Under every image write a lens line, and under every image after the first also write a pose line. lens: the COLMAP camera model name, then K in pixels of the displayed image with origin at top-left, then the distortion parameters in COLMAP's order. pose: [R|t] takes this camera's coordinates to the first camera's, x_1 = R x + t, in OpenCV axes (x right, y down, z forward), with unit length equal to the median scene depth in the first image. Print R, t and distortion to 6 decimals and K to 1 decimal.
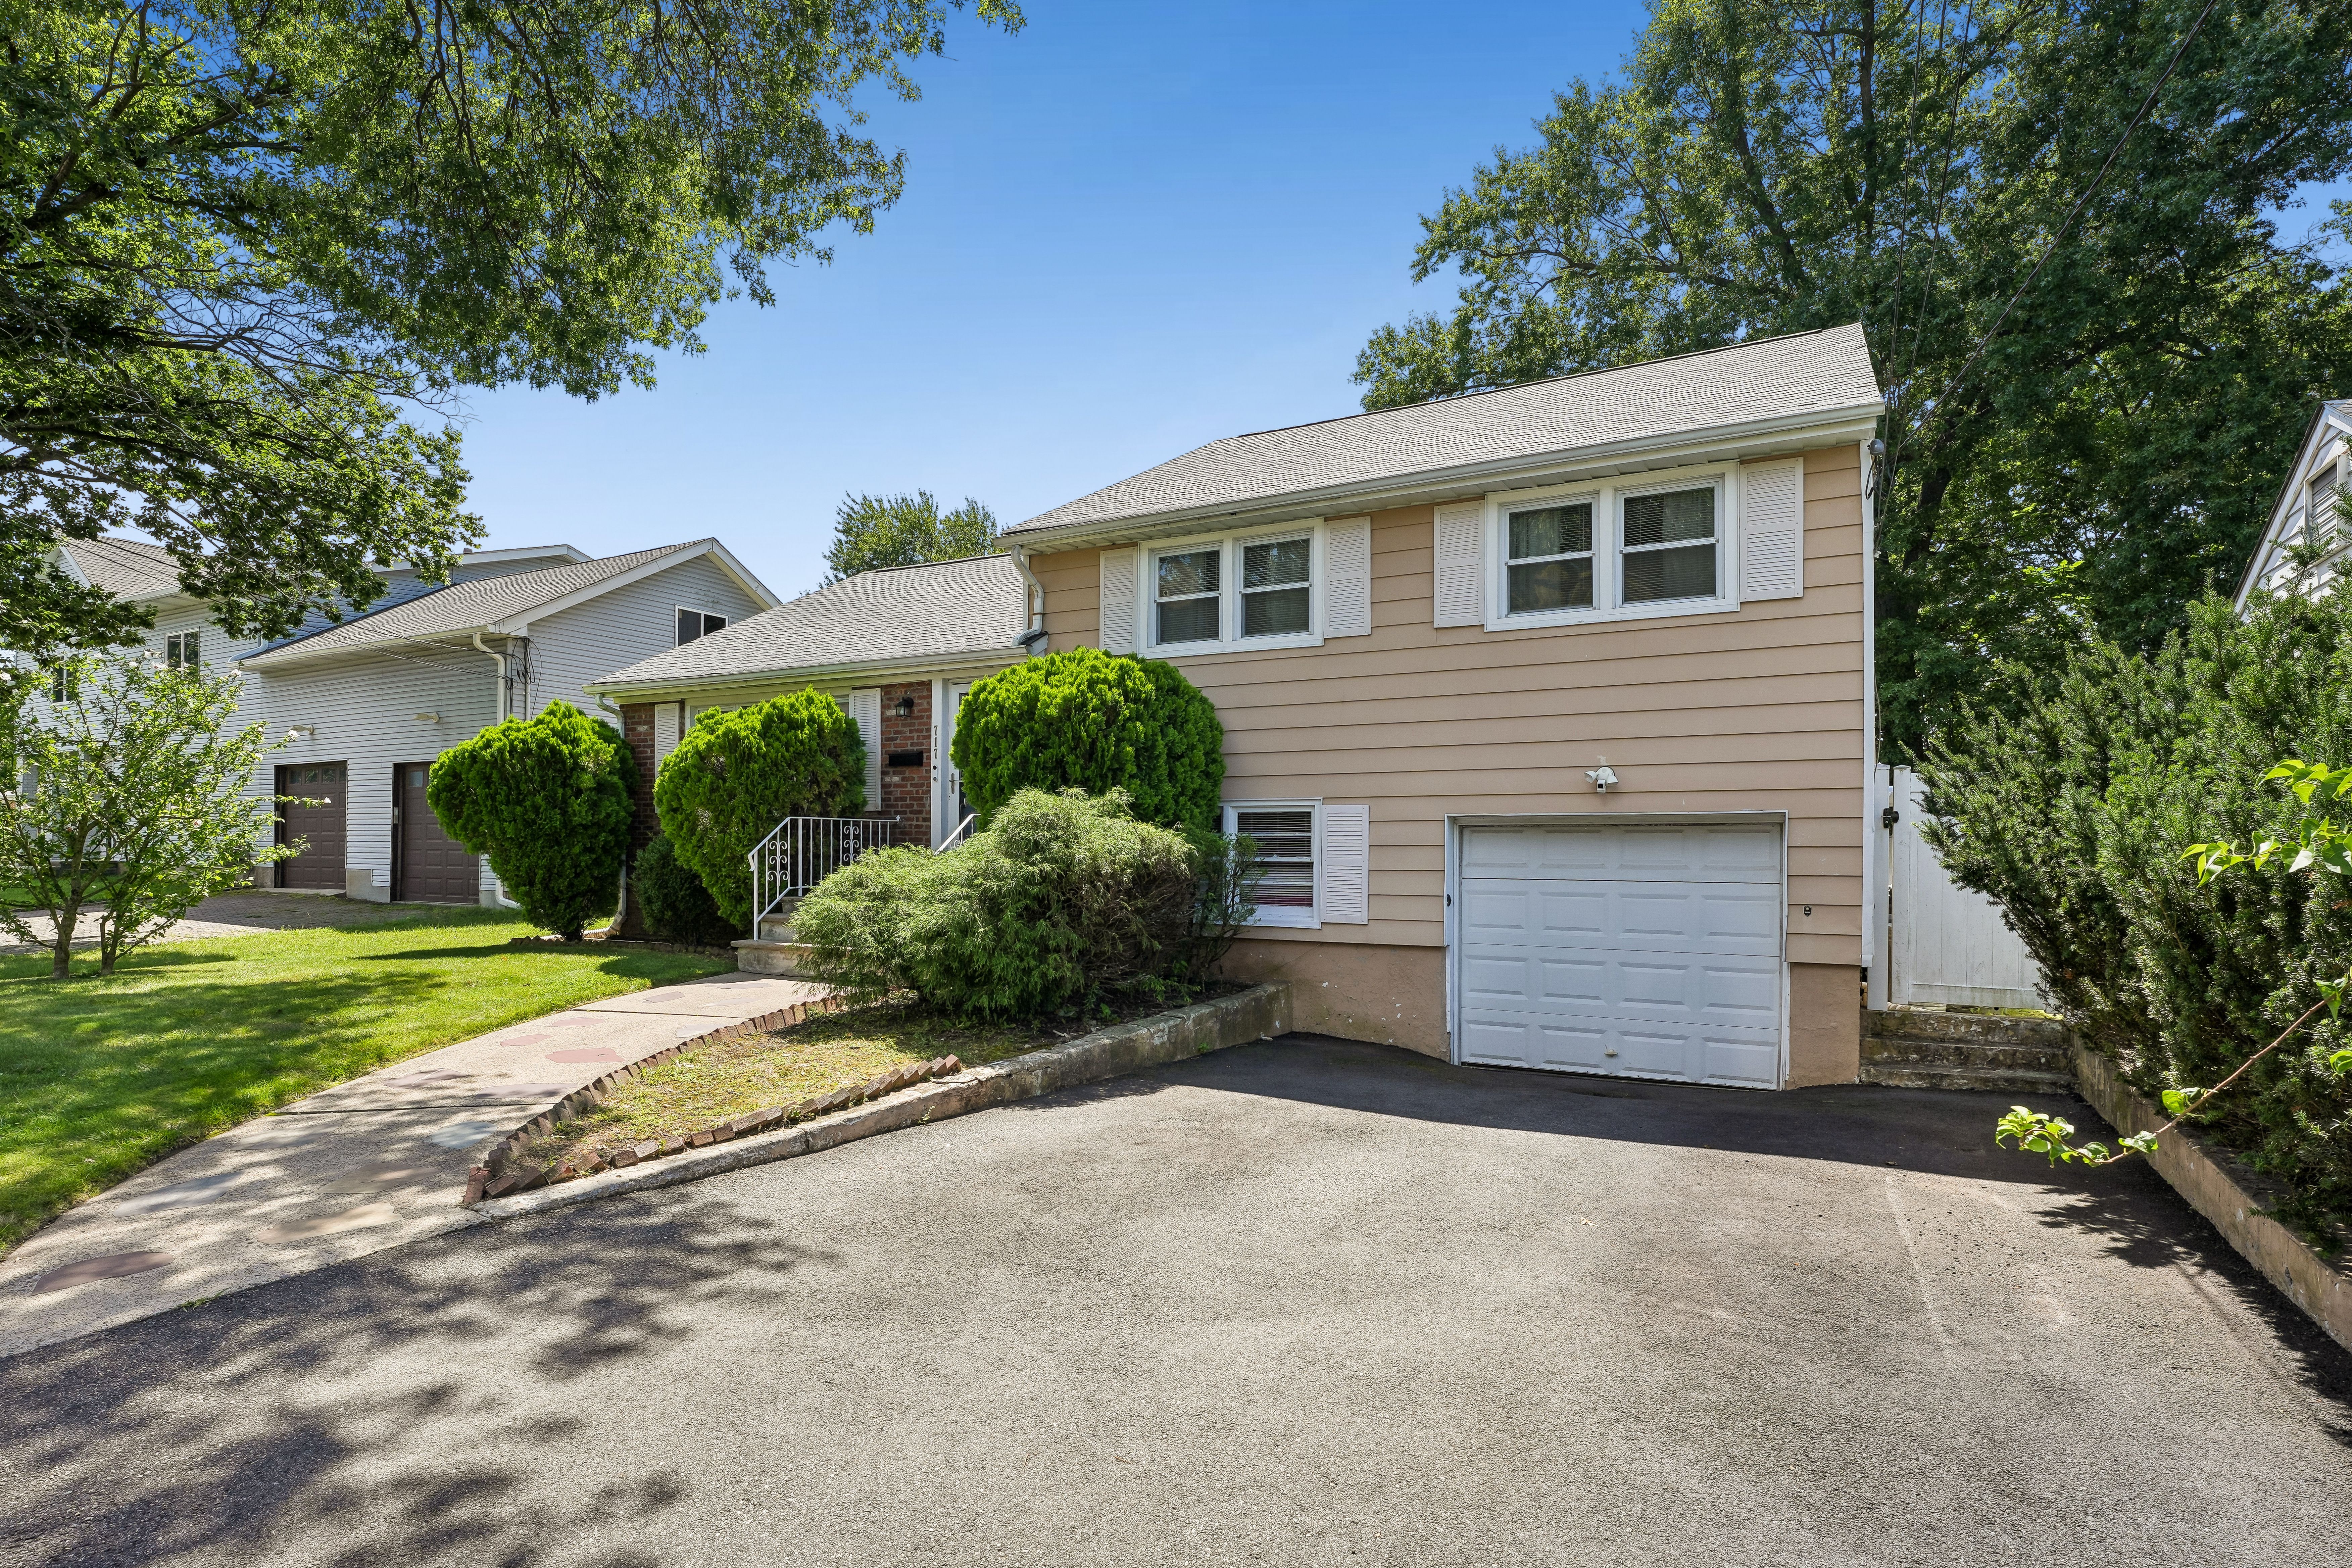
lens RADIAL K [[1154.7, 0, 1175.8], [0, 1154.7, 836.4], [0, 0, 1]] dist [-0.002907, -0.000959]
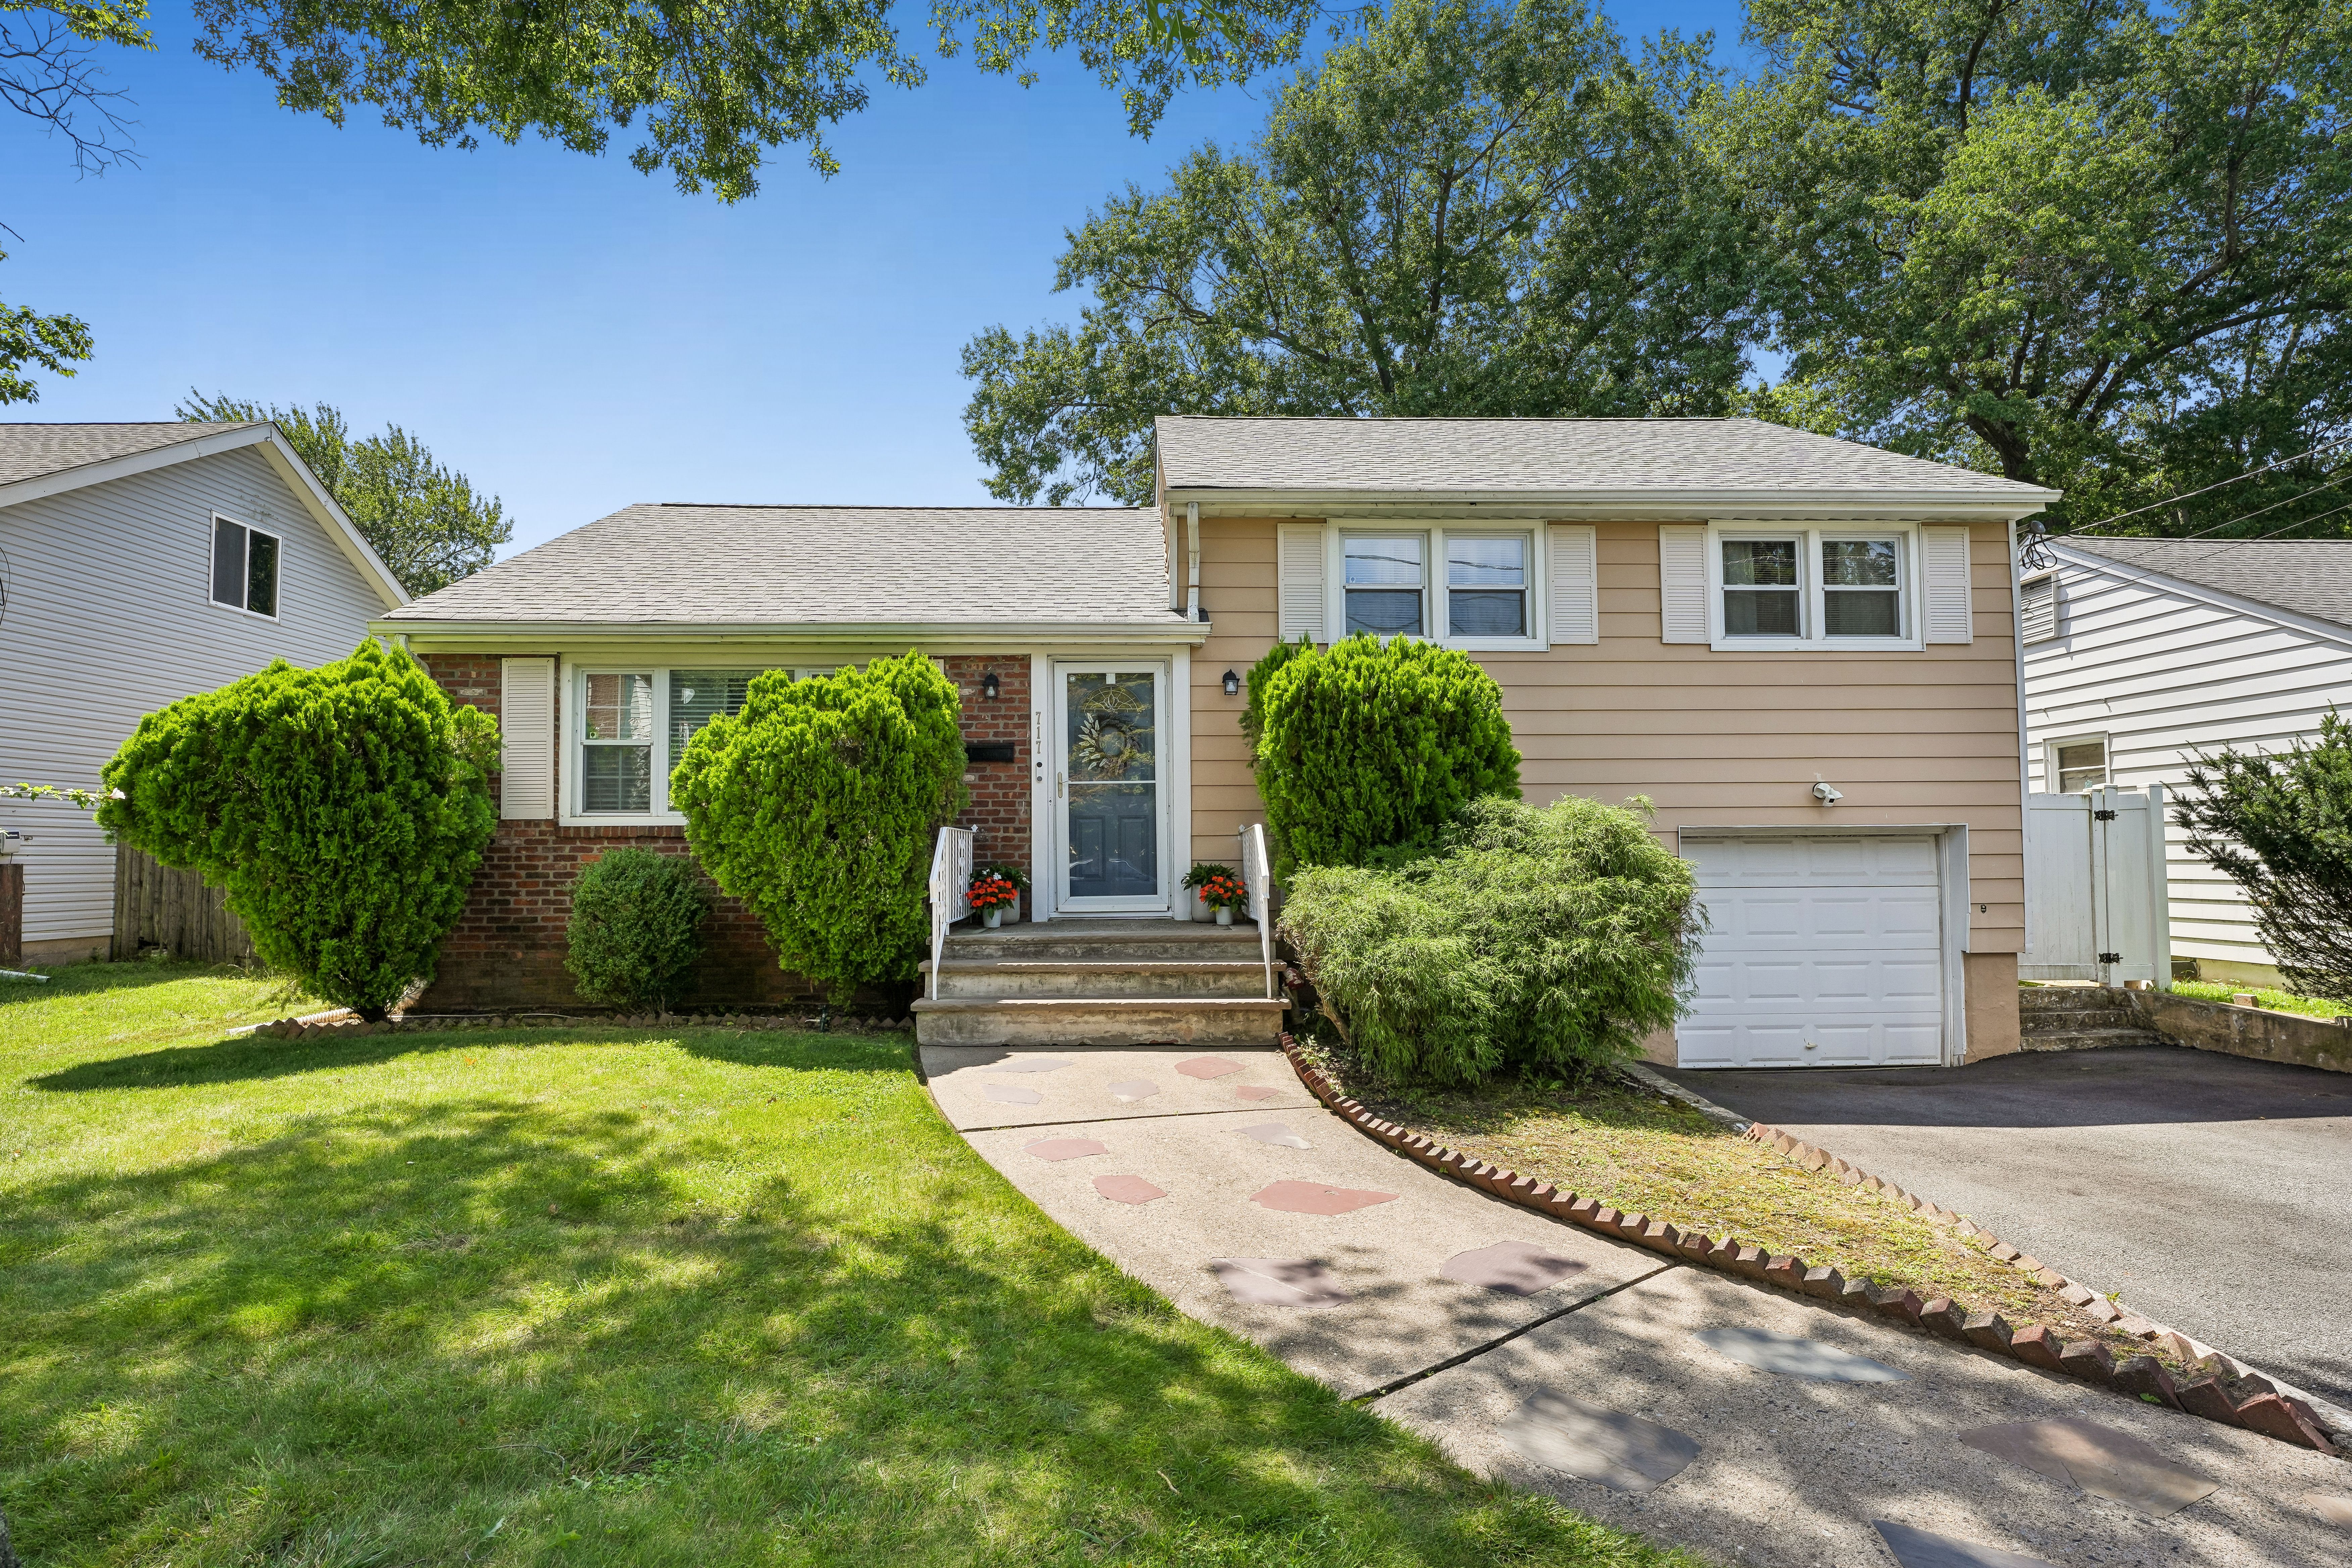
lens RADIAL K [[1144.3, 0, 1176.0], [0, 1144.3, 814.6], [0, 0, 1]] dist [0.000356, -0.001090]
pose [[0.864814, 0.007692, 0.502034, -0.662198], [0.006628, 0.999621, -0.026734, -0.005287], [-0.502049, 0.026447, 0.864435, 0.351436]]
